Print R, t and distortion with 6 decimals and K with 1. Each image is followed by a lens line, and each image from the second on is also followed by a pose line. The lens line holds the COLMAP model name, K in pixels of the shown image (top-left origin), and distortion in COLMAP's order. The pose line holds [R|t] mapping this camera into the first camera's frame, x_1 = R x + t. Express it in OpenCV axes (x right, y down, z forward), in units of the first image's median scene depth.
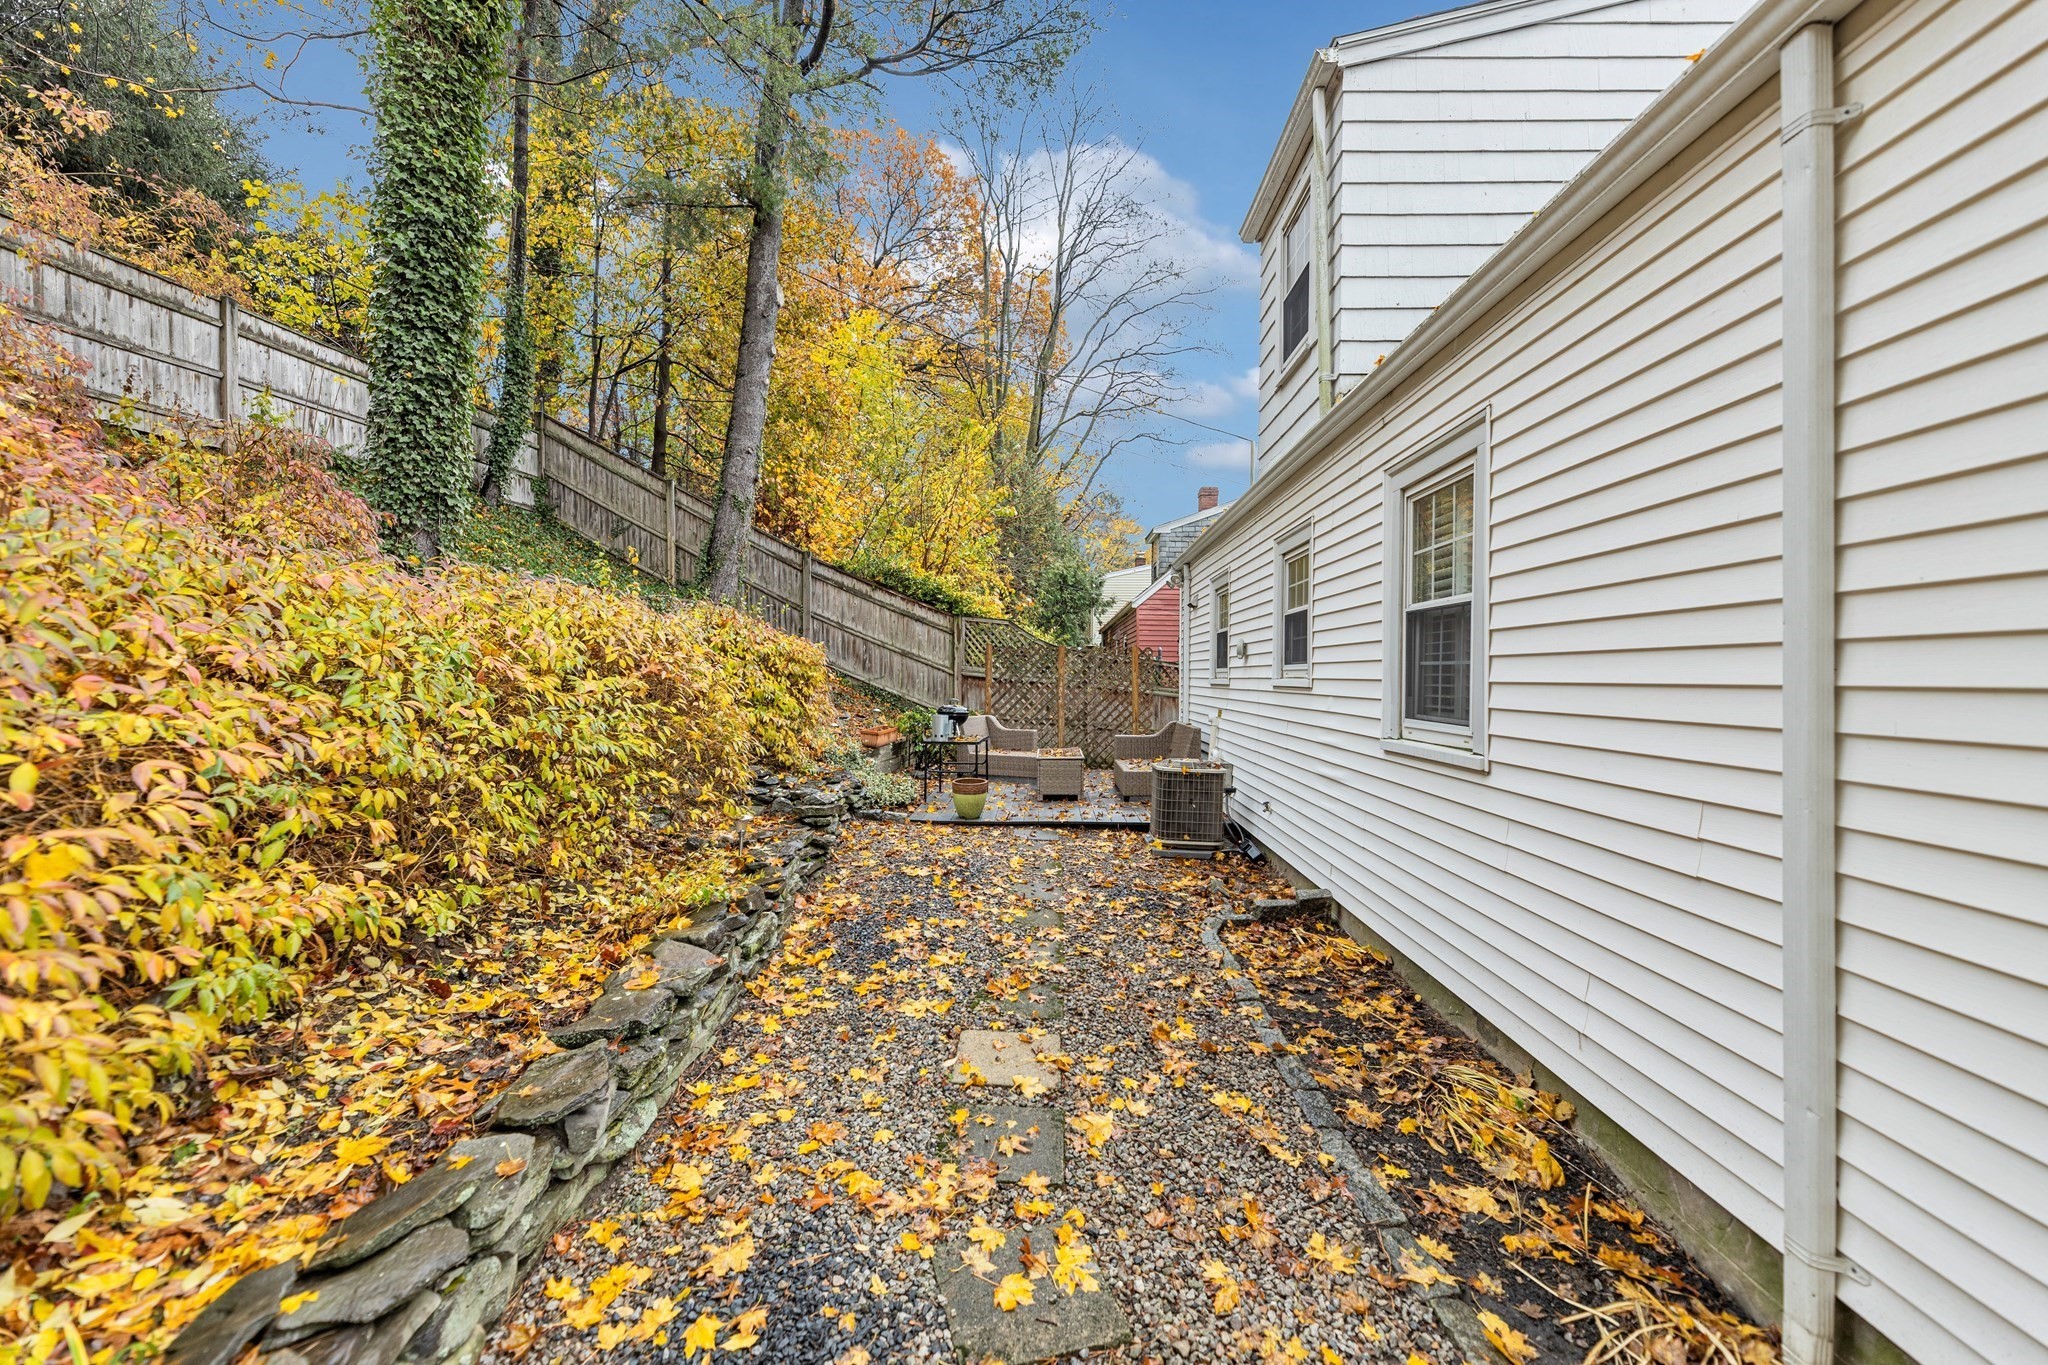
lens RADIAL K [[835.0, 0, 1023.8], [0, 835.0, 665.4], [0, 0, 1]] dist [0.000230, -0.000687]
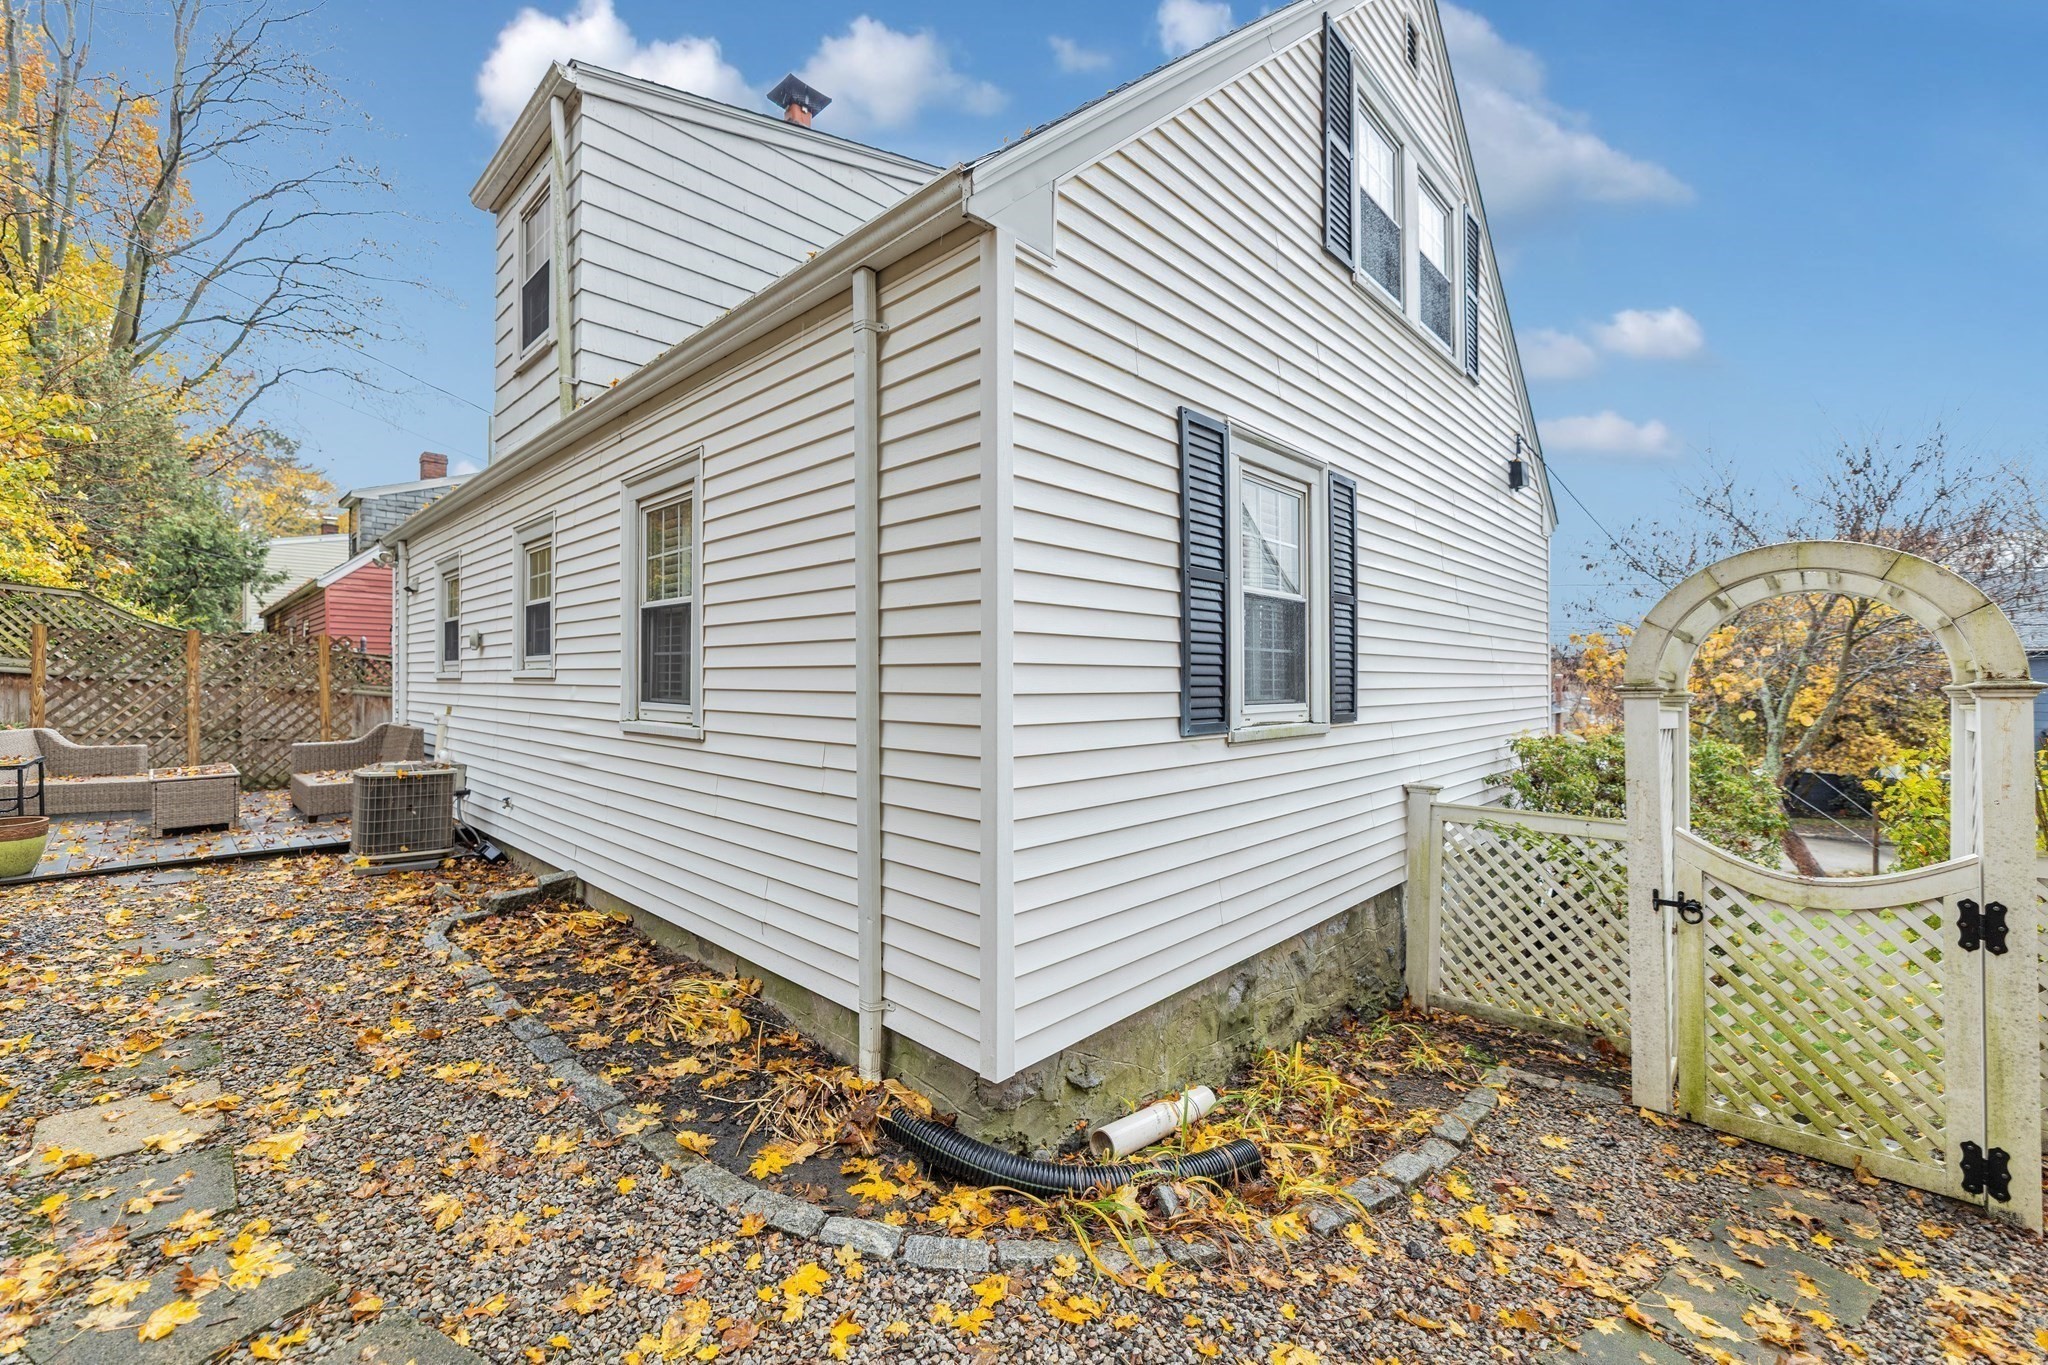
lens RADIAL K [[830.5, 0, 1059.0], [0, 830.5, 681.3], [0, 0, 1]] dist [0.000858, -0.000419]
pose [[0.652887, -0.009265, 0.757398, -0.031628], [-0.005278, 0.999845, 0.016780, 0.013574], [-0.757437, -0.014953, 0.652737, -0.179280]]
